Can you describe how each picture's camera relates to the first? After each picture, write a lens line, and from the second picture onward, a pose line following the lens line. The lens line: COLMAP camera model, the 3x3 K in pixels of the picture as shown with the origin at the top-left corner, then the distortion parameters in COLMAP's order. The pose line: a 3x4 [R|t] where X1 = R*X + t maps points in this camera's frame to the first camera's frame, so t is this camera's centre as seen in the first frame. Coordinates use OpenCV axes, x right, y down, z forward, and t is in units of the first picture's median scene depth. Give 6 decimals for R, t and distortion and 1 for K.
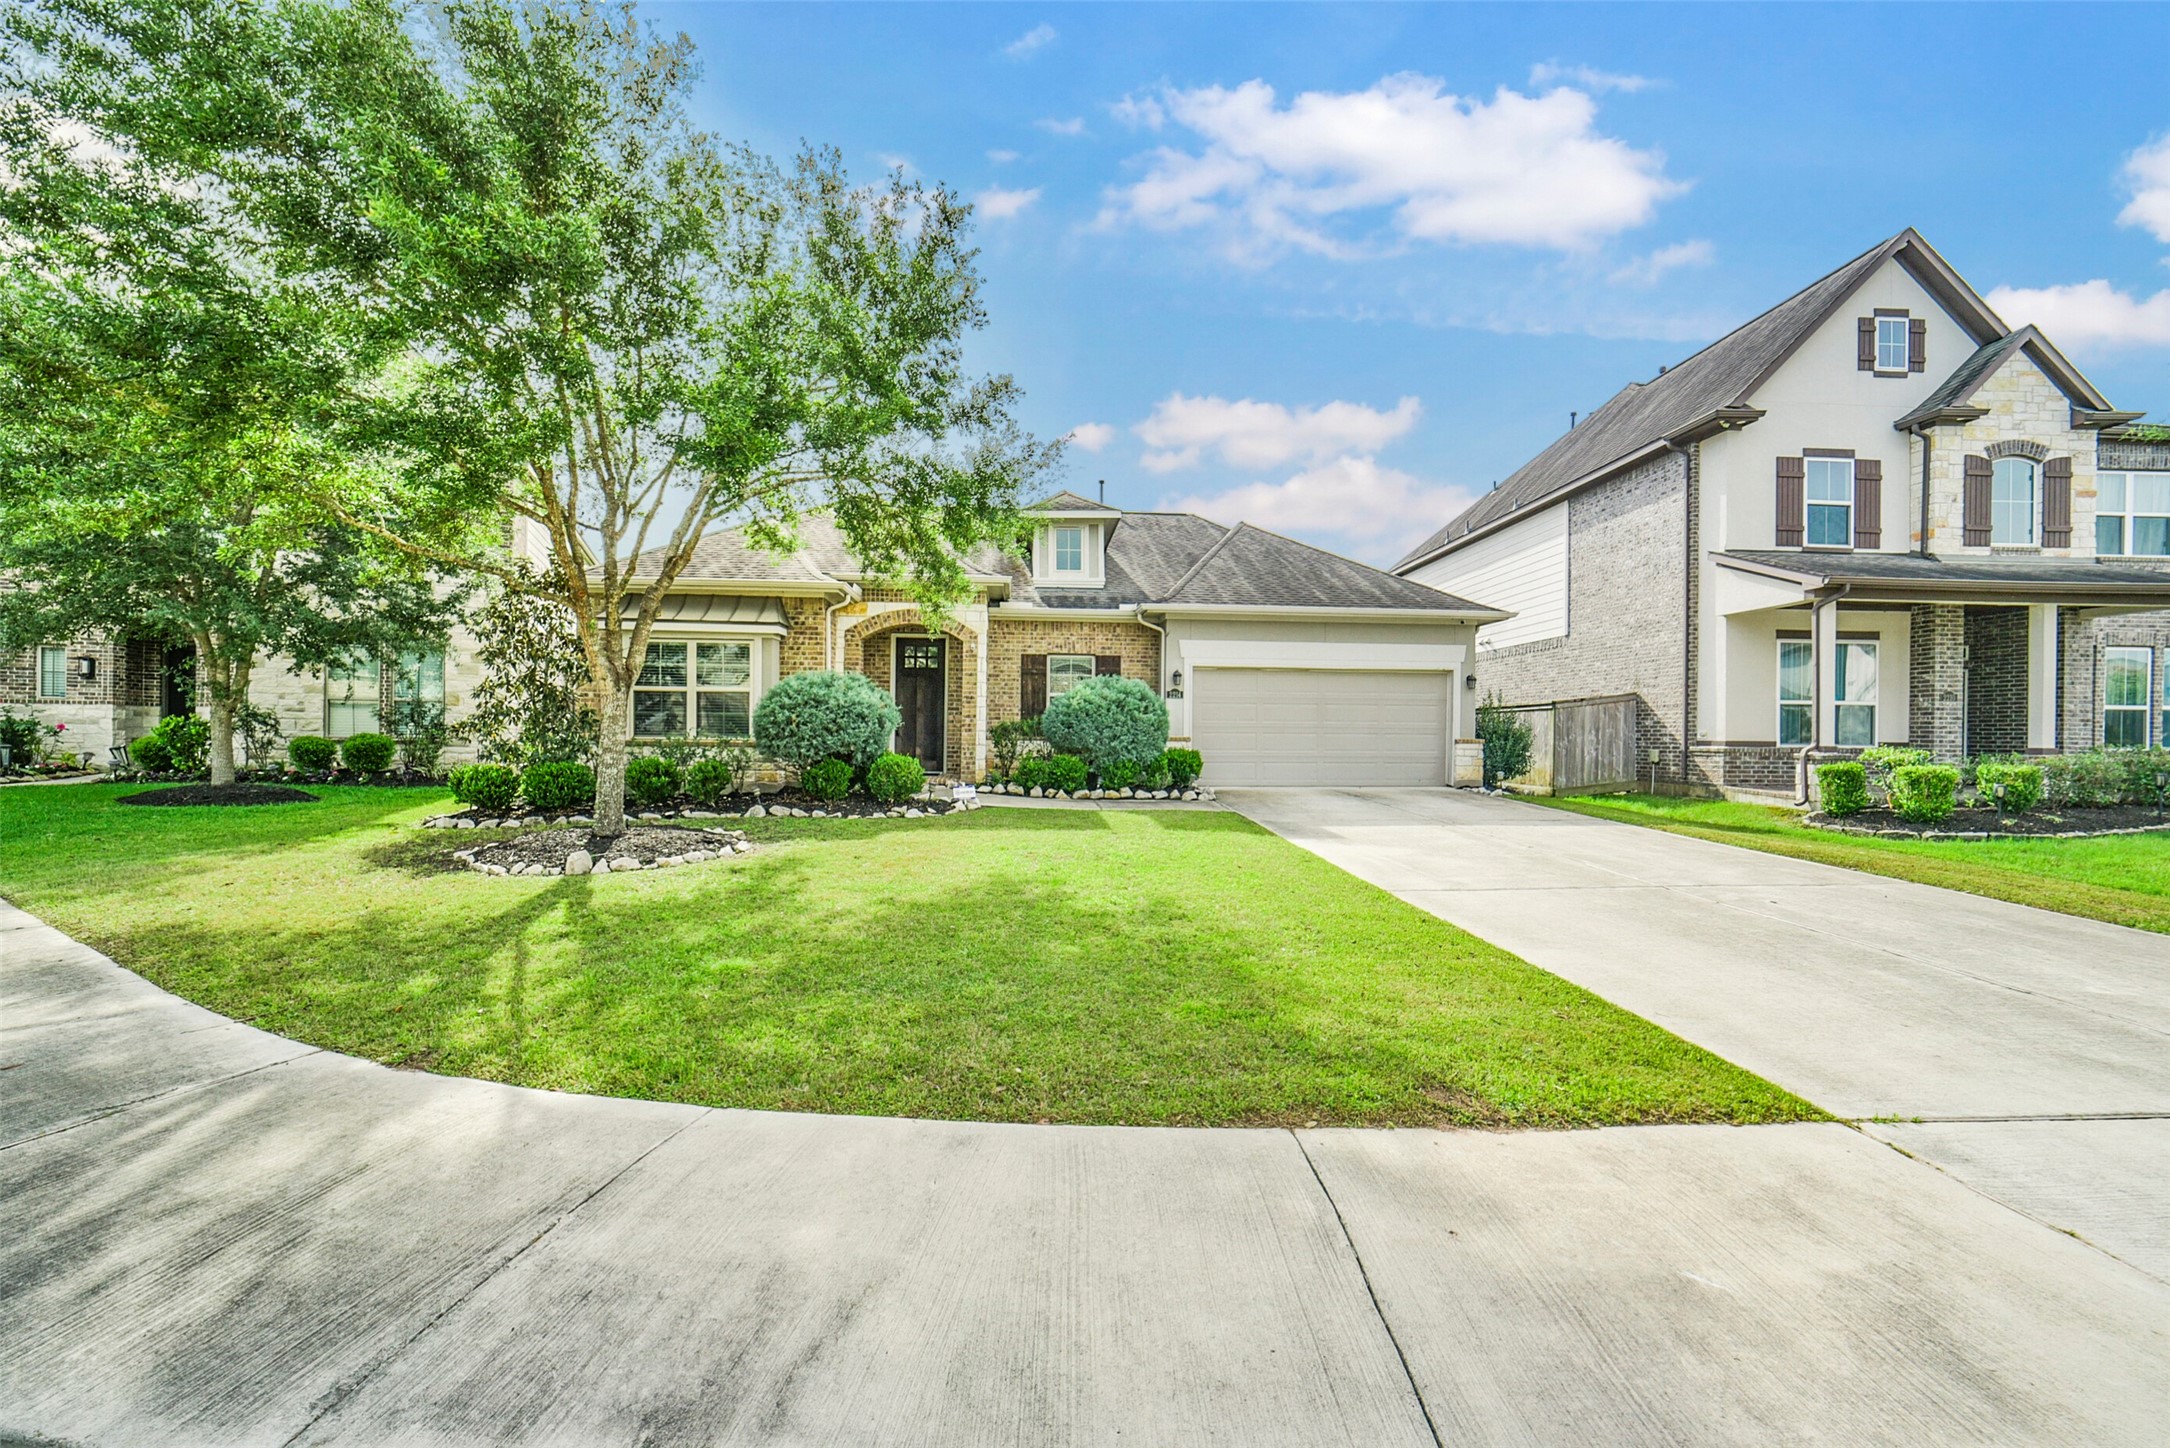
lens RADIAL K [[863.9, 0, 1088.5], [0, 863.9, 709.9], [0, 0, 1]] dist [-0.032126, 0.008263]
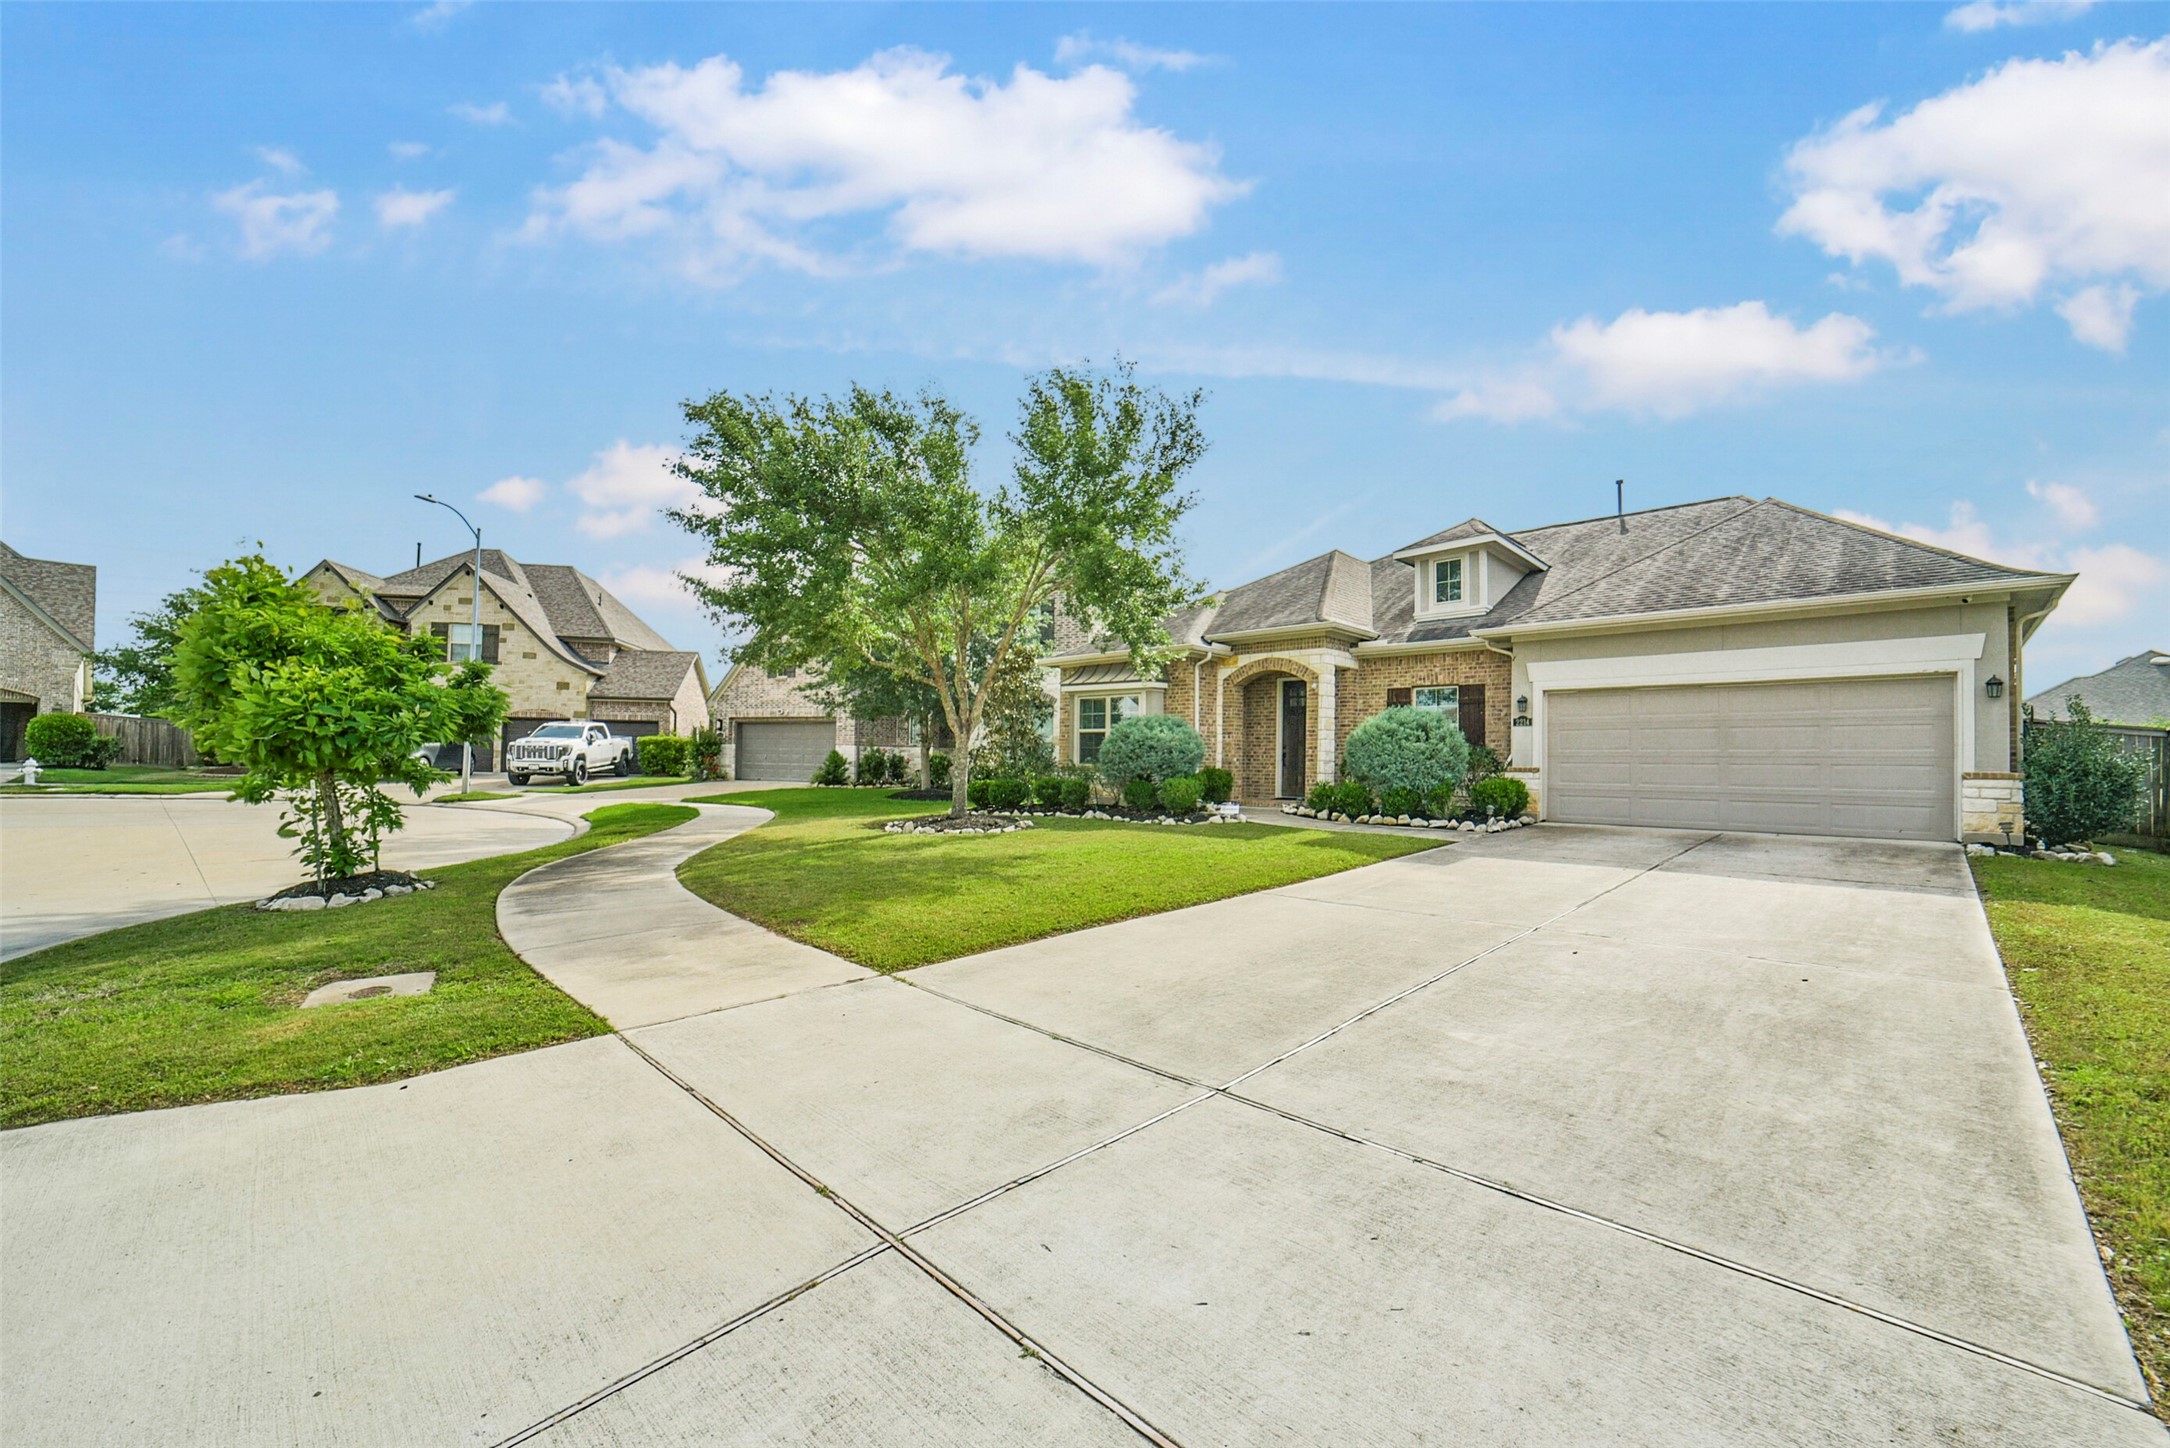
lens RADIAL K [[863.9, 0, 1093.4], [0, 863.9, 739.2], [0, 0, 1]] dist [-0.032126, 0.008263]
pose [[0.664028, -0.019401, -0.747456, 0.490381], [0.012183, 0.999811, -0.015129, 0.009427], [0.747608, 0.000940, 0.664139, 0.032635]]
